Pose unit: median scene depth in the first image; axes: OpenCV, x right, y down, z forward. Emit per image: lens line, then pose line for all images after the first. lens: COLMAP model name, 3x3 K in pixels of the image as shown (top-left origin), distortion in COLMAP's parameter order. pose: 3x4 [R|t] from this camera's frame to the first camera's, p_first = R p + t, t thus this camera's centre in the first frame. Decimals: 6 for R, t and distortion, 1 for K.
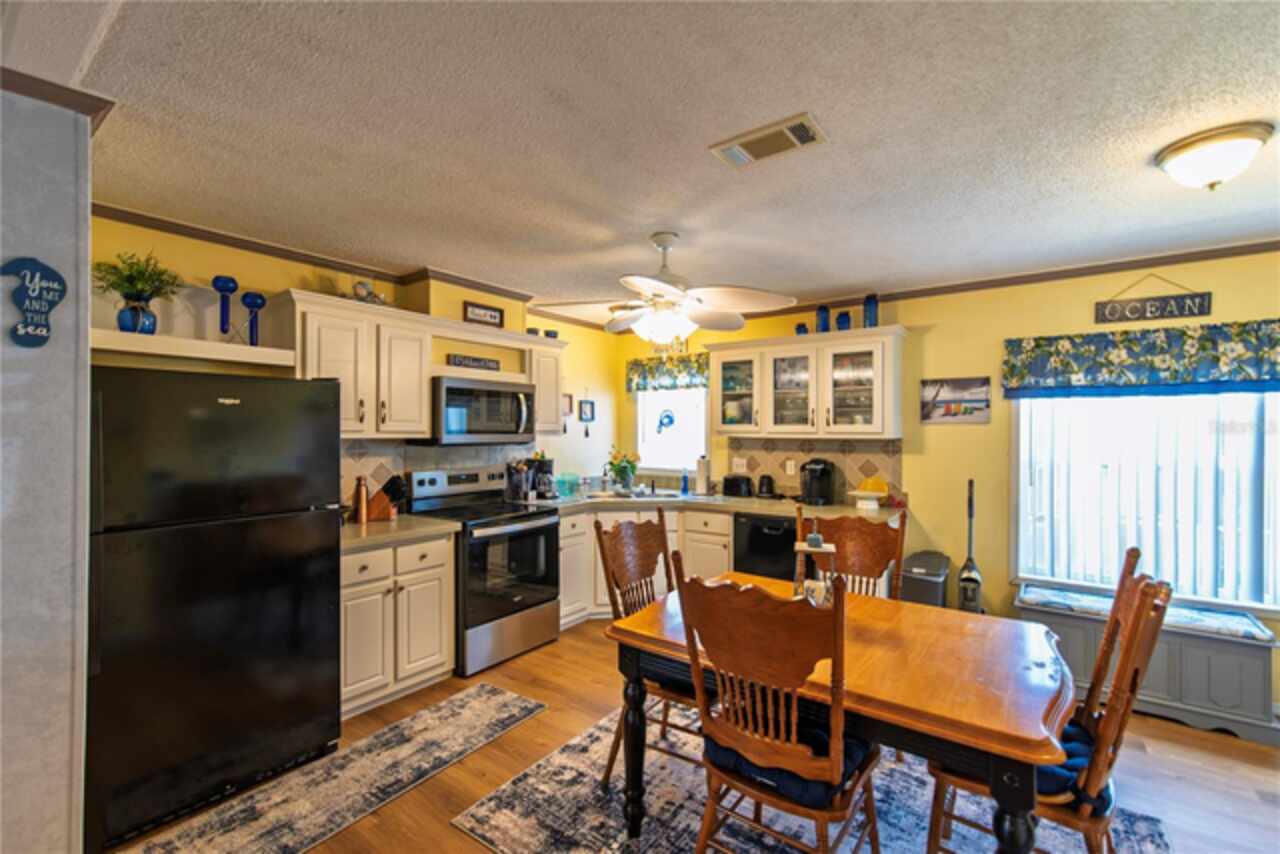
lens RADIAL K [[547.6, 0, 640.0], [0, 547.6, 427.0], [0, 0, 1]] dist [0.001638, -0.000105]
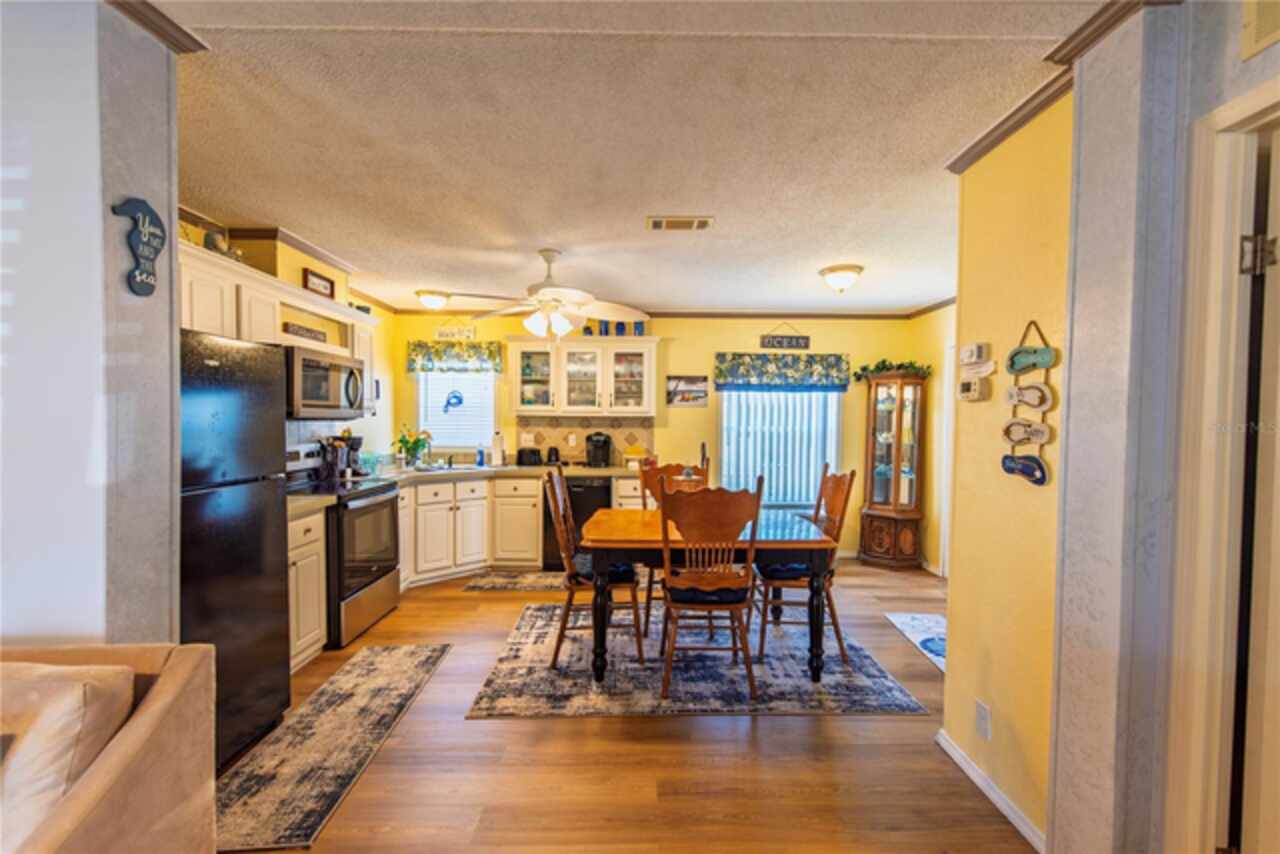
lens RADIAL K [[549.5, 0, 640.0], [0, 549.5, 427.0], [0, 0, 1]] dist [0.001454, 0.000008]
pose [[0.800098, -0.004297, 0.599854, -0.412088], [-0.007990, 0.999809, 0.017819, 0.023367], [-0.599817, -0.019049, 0.799911, -0.111862]]
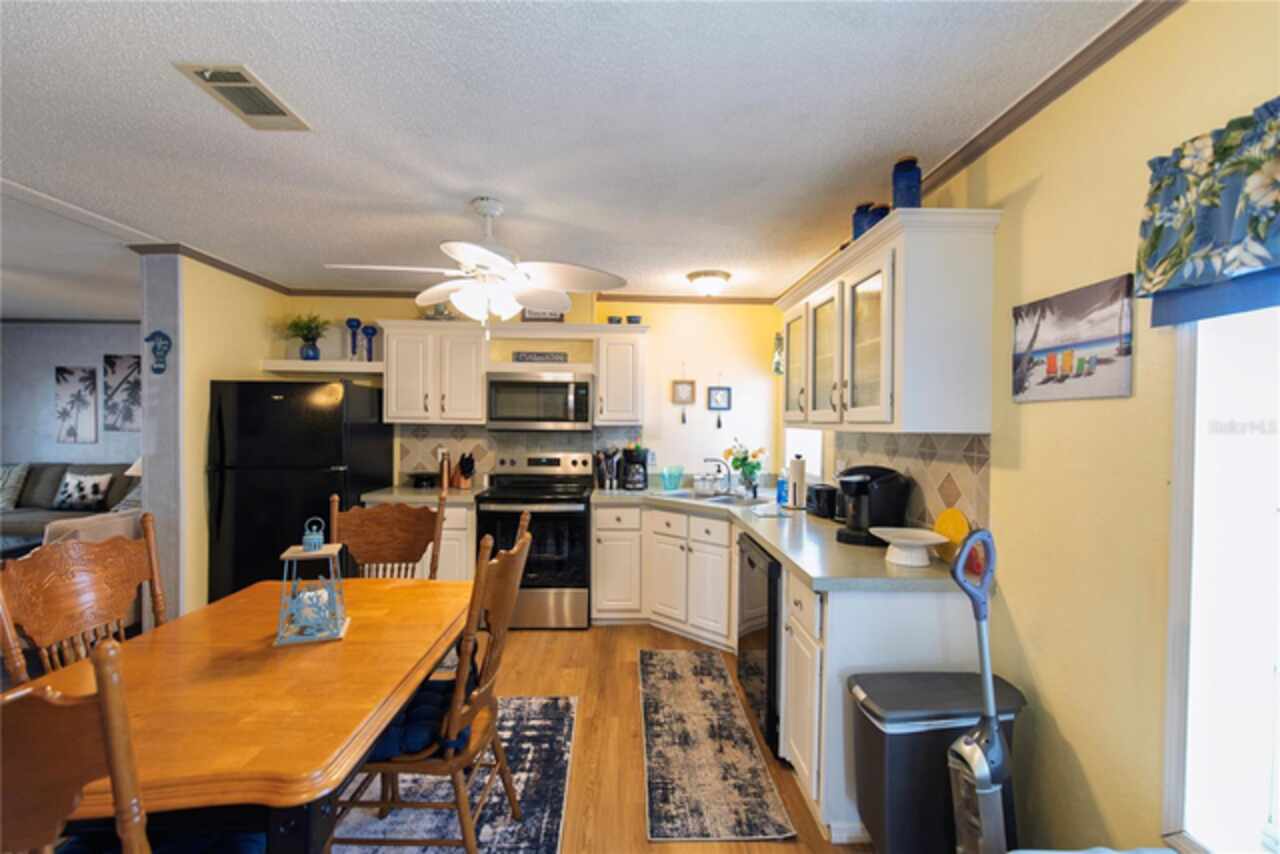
lens RADIAL K [[547.6, 0, 640.0], [0, 547.6, 427.0], [0, 0, 1]] dist [0.001638, -0.000105]
pose [[0.620883, 0.009917, -0.783840, 0.690693], [-0.004978, 0.999950, 0.008707, 0.012624], [0.783887, -0.001504, 0.620901, 0.471616]]
